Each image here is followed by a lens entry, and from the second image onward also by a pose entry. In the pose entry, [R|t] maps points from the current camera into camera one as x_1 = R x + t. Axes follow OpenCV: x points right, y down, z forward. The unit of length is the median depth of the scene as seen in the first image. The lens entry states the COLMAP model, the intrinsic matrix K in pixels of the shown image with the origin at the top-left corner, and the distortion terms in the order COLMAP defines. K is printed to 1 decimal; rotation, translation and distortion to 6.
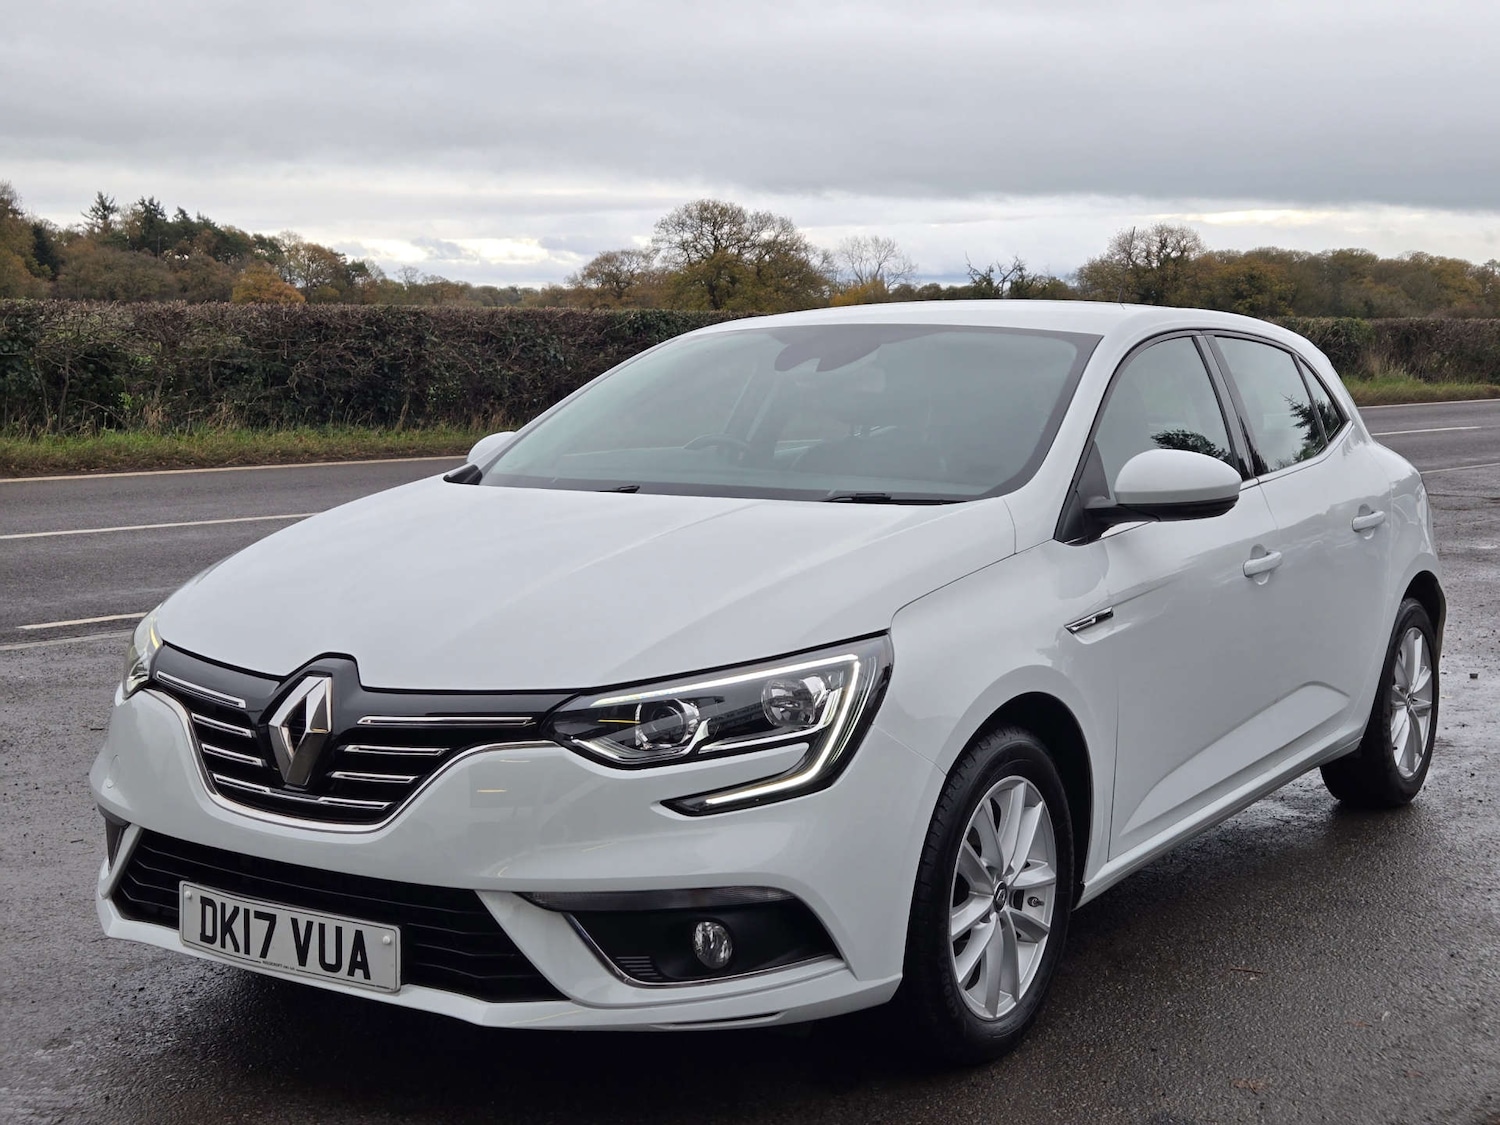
lens RADIAL K [[1923.2, 0, 772.6], [0, 1923.2, 546.4], [0, 0, 1]] dist [0.088021, -0.069591]
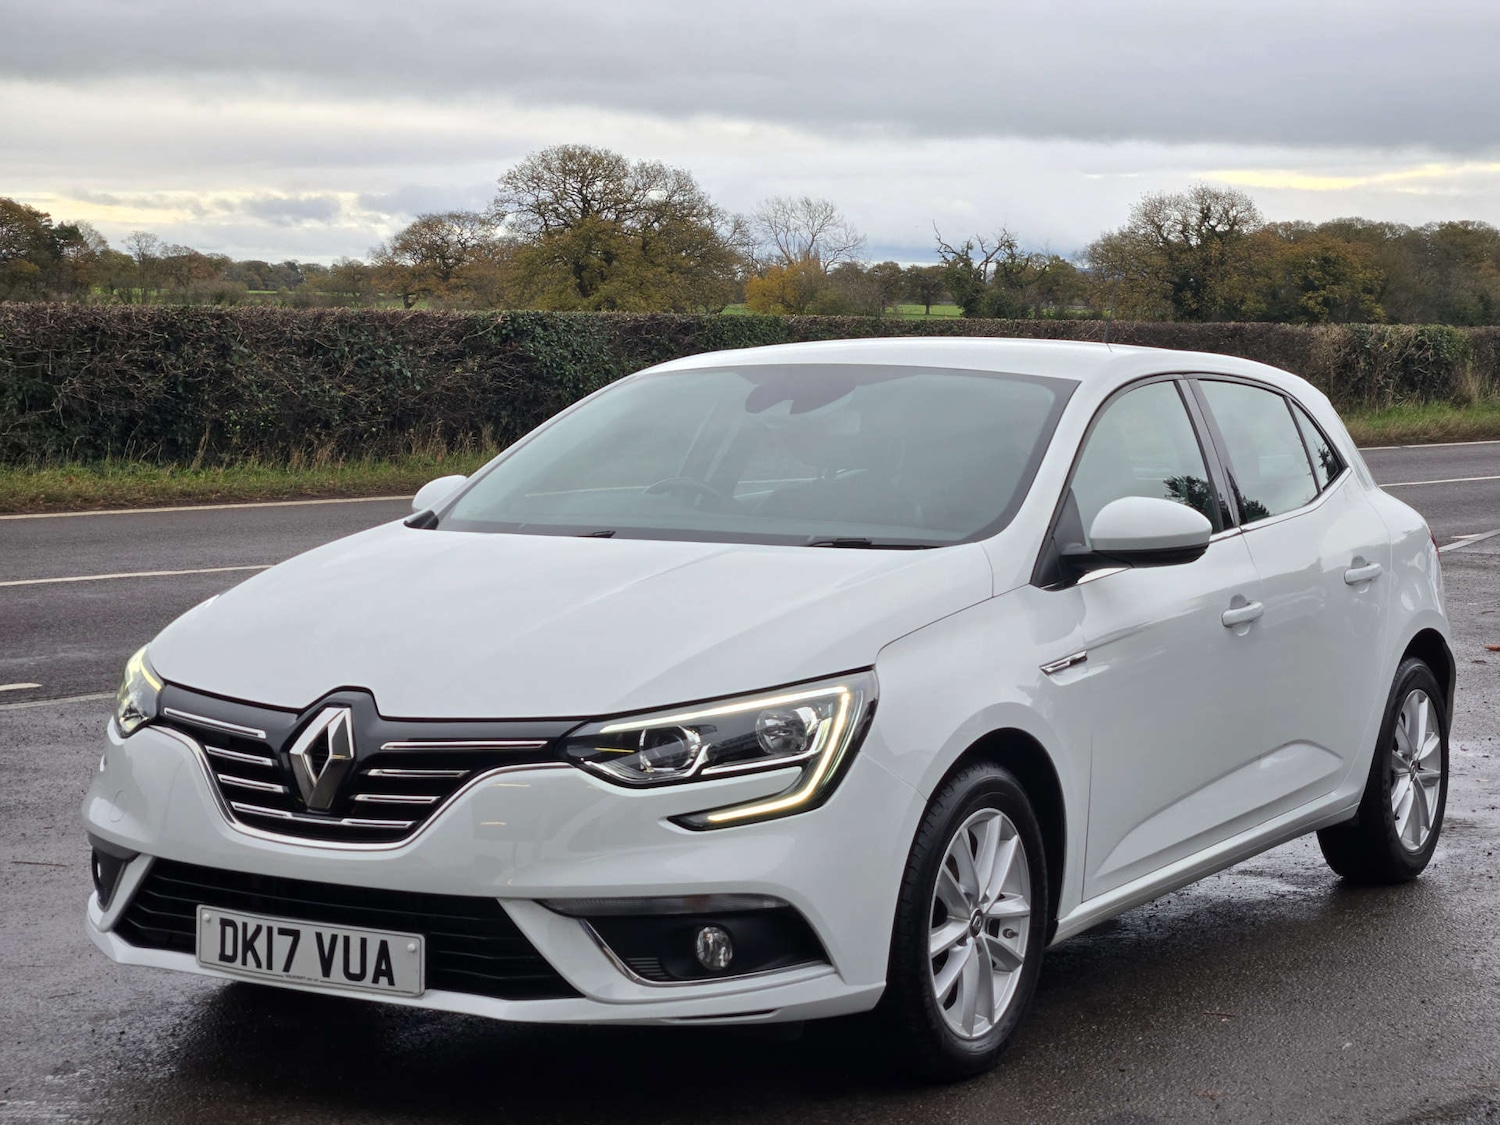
lens RADIAL K [[2731.5, 0, 817.5], [0, 2731.5, 564.8], [0, 0, 1]] dist [-0.275993, 3.310569]
pose [[0.998376, 0.002495, 0.056919, -0.050993], [-0.001085, 0.999692, -0.024781, 0.022851], [-0.056963, 0.024679, 0.998071, -0.454722]]
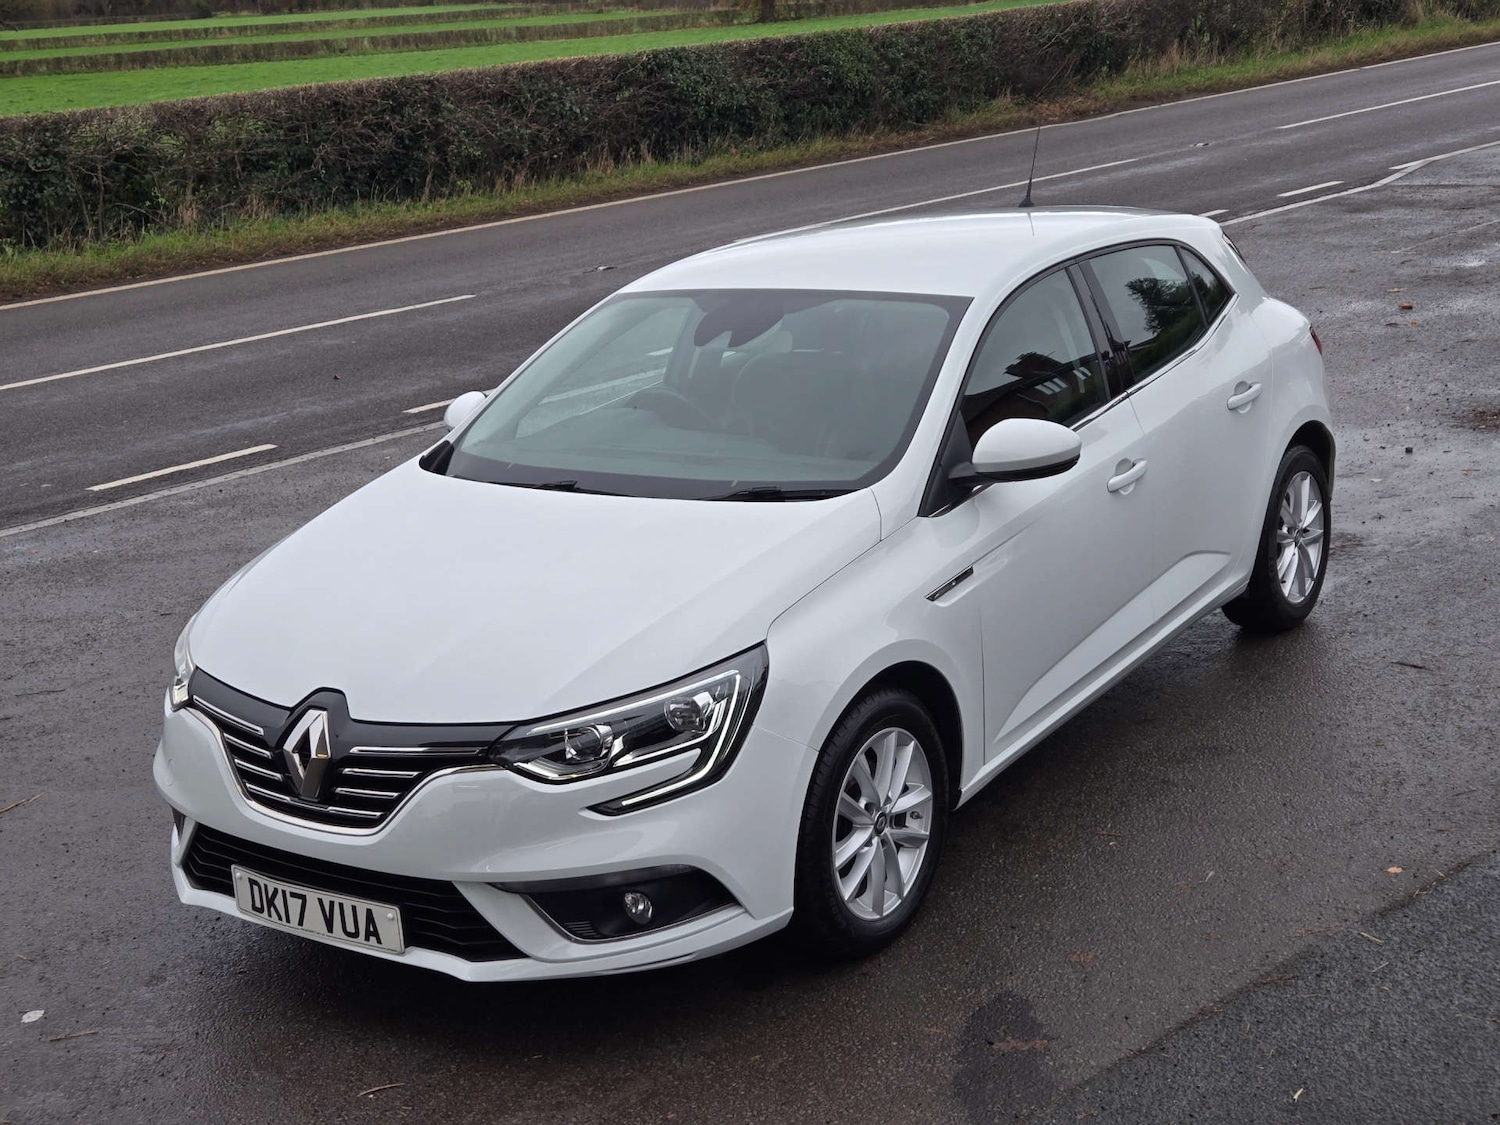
lens RADIAL K [[1923.2, 0, 772.6], [0, 1923.2, 546.4], [0, 0, 1]] dist [0.088021, -0.069591]
pose [[0.996374, -0.073165, -0.043422, 0.111764], [0.079491, 0.982479, 0.168573, -0.204286], [0.030328, -0.171413, 0.984732, -0.194912]]
